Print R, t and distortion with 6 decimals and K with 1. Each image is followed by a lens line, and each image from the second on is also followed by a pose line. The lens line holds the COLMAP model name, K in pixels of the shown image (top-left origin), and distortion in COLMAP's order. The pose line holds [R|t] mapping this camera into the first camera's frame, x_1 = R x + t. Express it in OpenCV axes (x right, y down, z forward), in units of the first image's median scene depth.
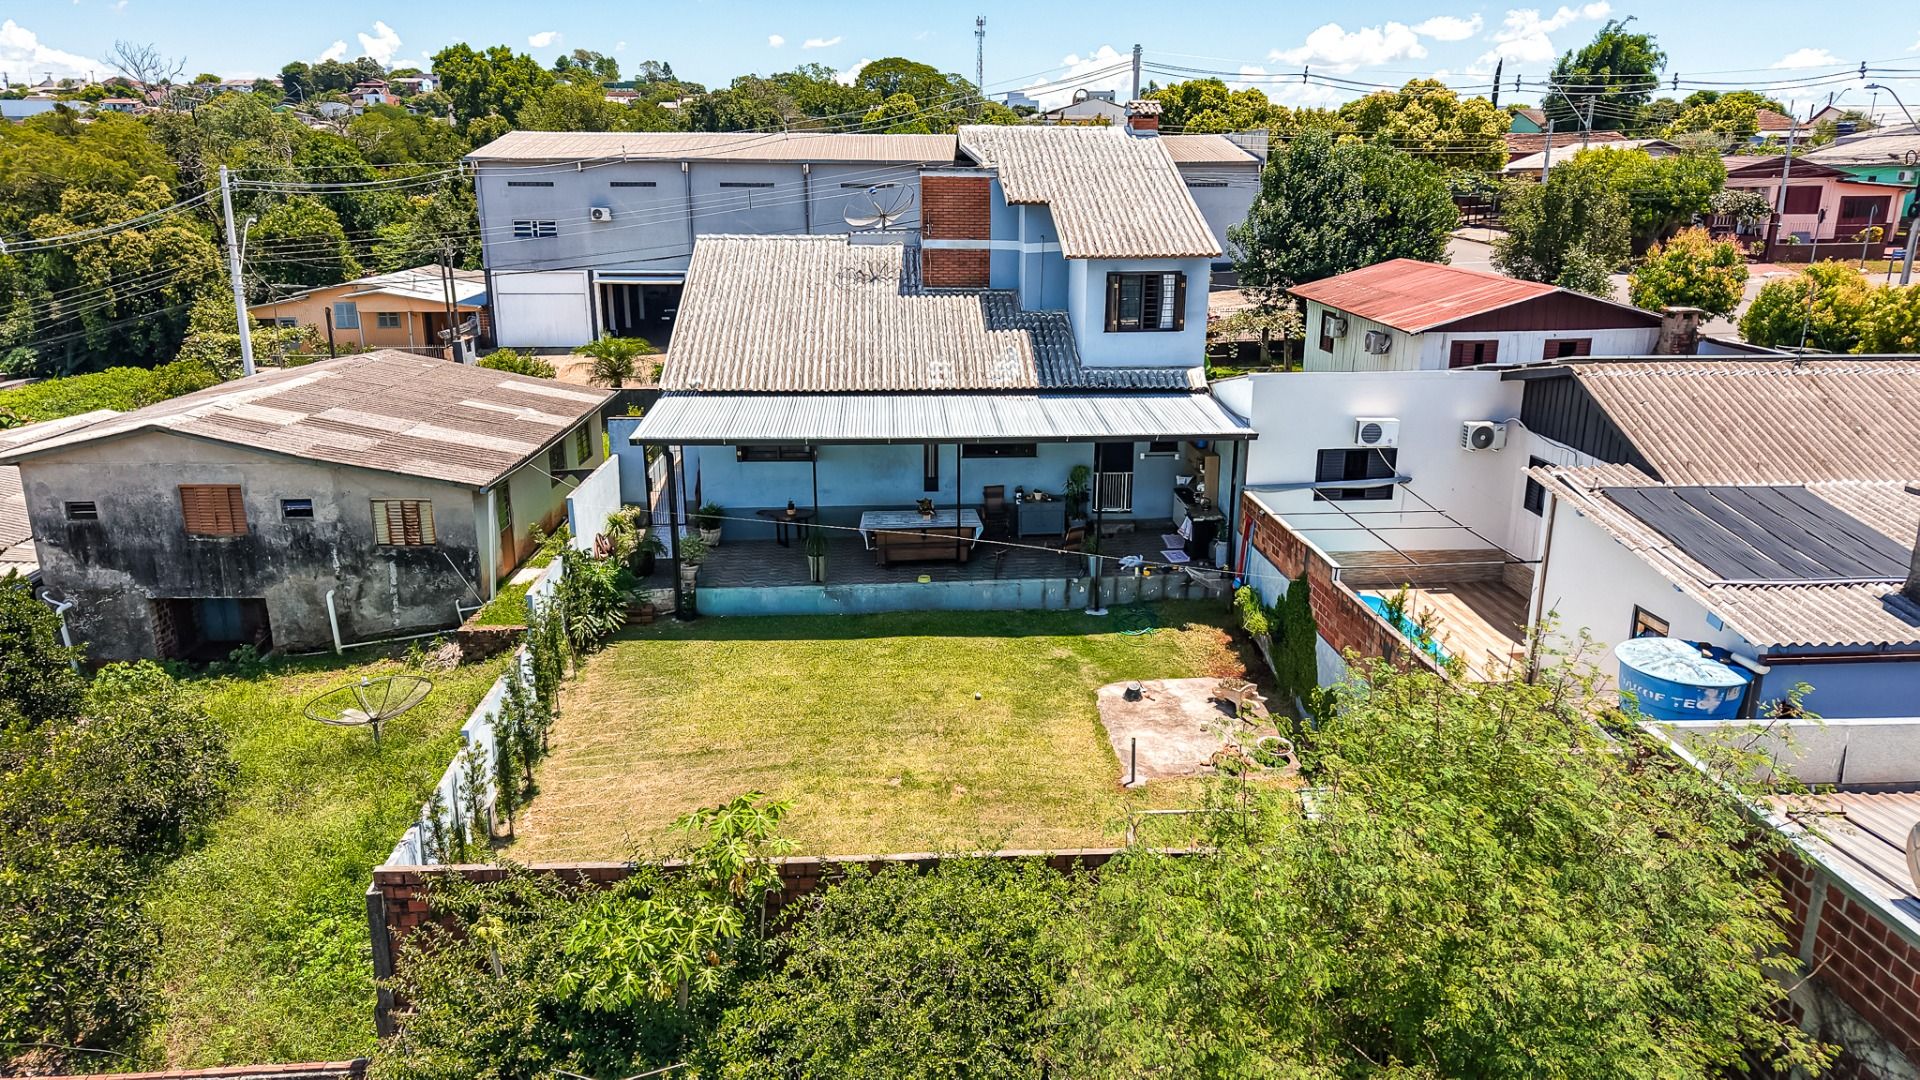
lens RADIAL K [[1256.2, 0, 965.7], [0, 1256.2, 542.1], [0, 0, 1]] dist [0.022432, -0.017738]
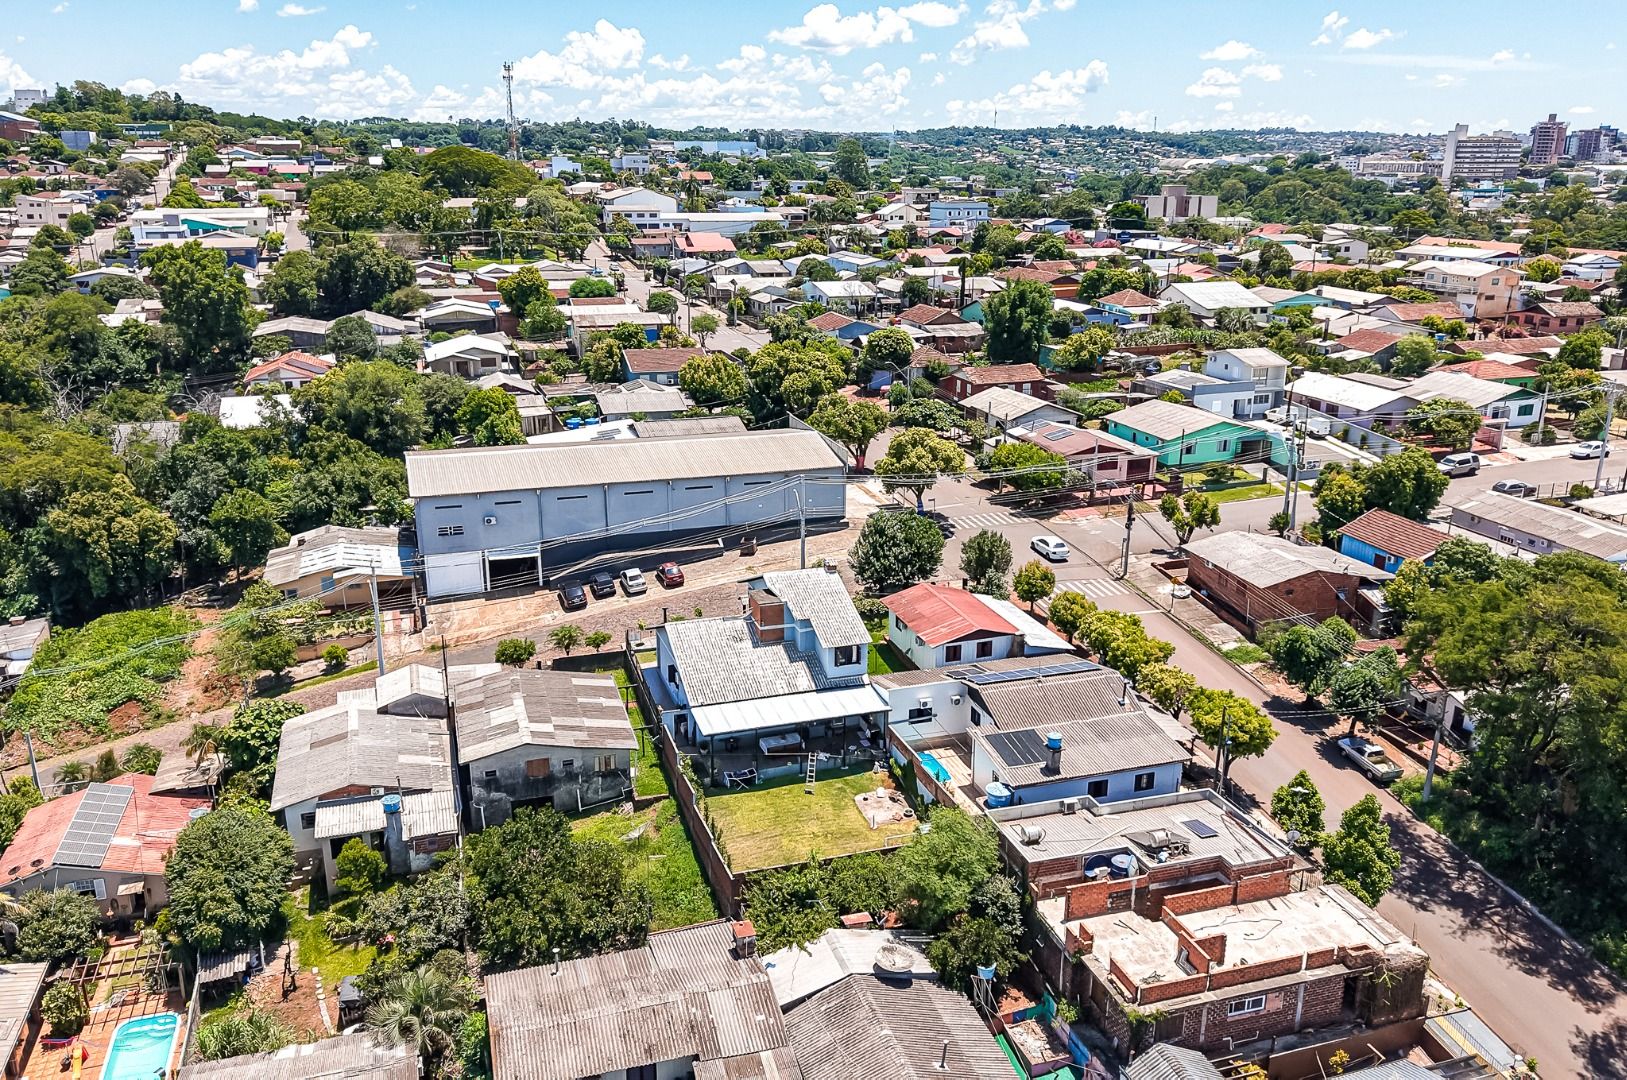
lens RADIAL K [[1170.9, 0, 813.5], [0, 1170.9, 540.0], [0, 0, 1]] dist [0.119734, -0.231162]
pose [[0.967866, -0.071570, 0.241066, -0.595446], [0.071735, 0.997391, 0.008101, -0.505426], [-0.241017, 0.009452, 0.970475, -1.702464]]
